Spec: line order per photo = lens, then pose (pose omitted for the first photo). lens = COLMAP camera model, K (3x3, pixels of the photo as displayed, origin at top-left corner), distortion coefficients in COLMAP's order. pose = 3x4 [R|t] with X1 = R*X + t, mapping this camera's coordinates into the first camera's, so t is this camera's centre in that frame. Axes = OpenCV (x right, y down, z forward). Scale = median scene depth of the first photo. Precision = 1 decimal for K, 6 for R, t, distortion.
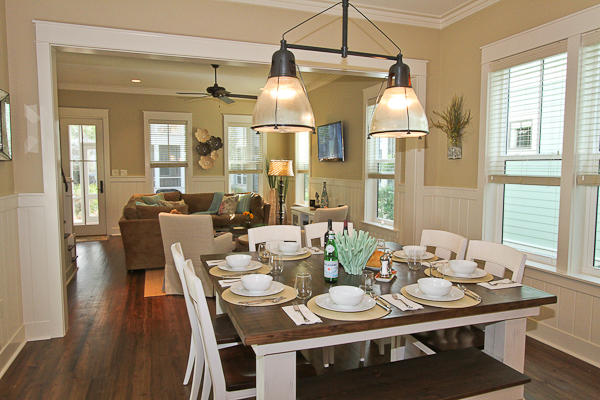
lens RADIAL K [[426.5, 0, 296.4], [0, 426.5, 201.9], [0, 0, 1]] dist [-0.008107, -0.000895]
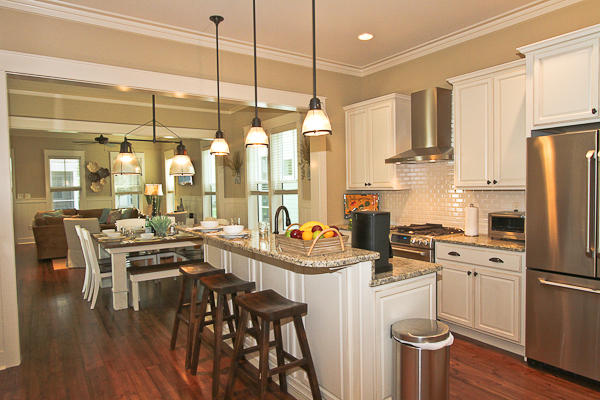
lens RADIAL K [[390.9, 0, 311.7], [0, 390.9, 198.5], [0, 0, 1]] dist [-0.016929, 0.001824]
pose [[0.959029, -0.031391, 0.281564, 0.096777], [0.045575, 0.997993, -0.043969, 0.029903], [-0.279619, 0.055000, 0.958534, -0.382055]]
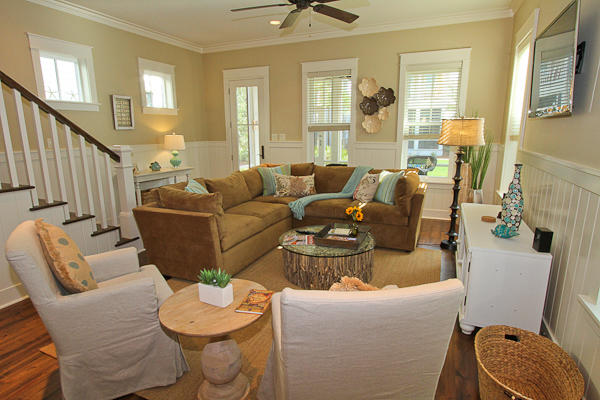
lens RADIAL K [[335.3, 0, 301.0], [0, 335.3, 196.2], [0, 0, 1]] dist [-0.006918, 0.000260]
pose [[0.737405, 0.122681, -0.664217, 0.106411], [-0.048466, 0.990443, 0.129129, -0.037252], [0.673710, -0.063029, 0.736303, 0.478294]]
